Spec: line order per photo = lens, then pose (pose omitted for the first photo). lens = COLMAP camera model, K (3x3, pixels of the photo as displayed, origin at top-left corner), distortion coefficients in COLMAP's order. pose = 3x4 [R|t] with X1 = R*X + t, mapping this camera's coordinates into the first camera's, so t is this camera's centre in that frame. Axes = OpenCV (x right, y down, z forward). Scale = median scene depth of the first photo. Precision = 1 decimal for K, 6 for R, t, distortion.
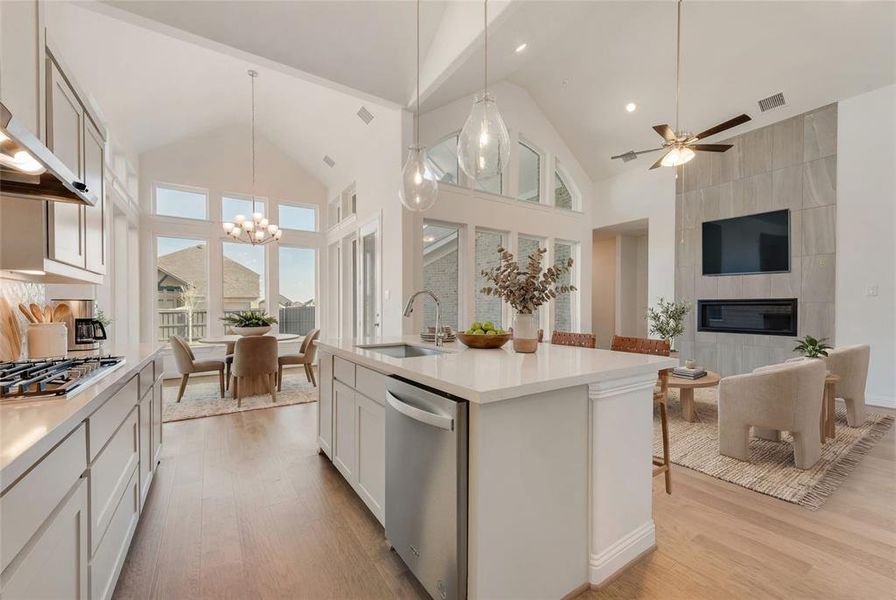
lens RADIAL K [[352.1, 0, 444.8], [0, 352.1, 301.5], [0, 0, 1]] dist [0.030403, -0.011690]
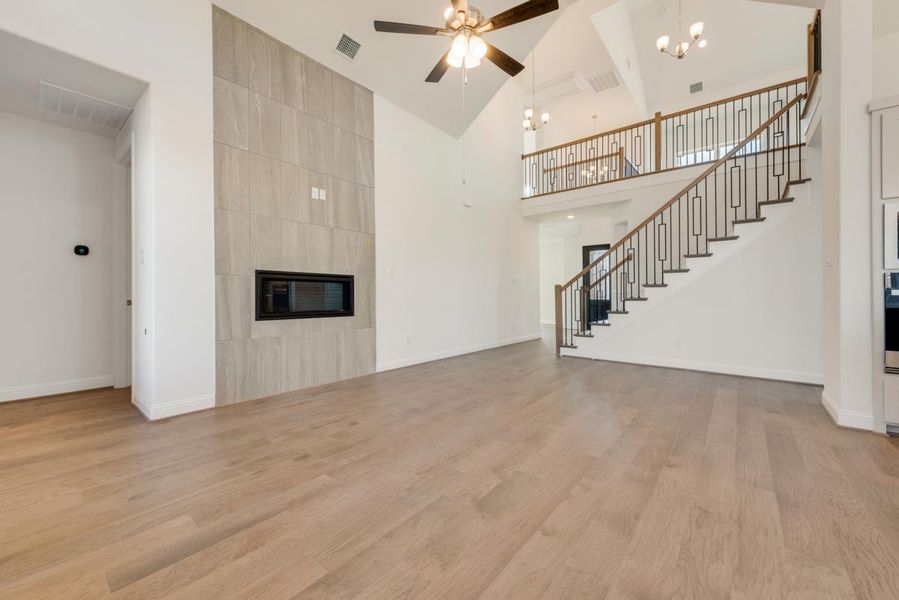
lens RADIAL K [[350.8, 0, 451.7], [0, 350.8, 299.8], [0, 0, 1]] dist [0.008047, -0.000478]
pose [[-0.306188, -0.013347, 0.951877, 0.026999], [-0.018311, 0.999799, 0.008129, 0.042873], [-0.951795, -0.014941, -0.306371, 1.043597]]
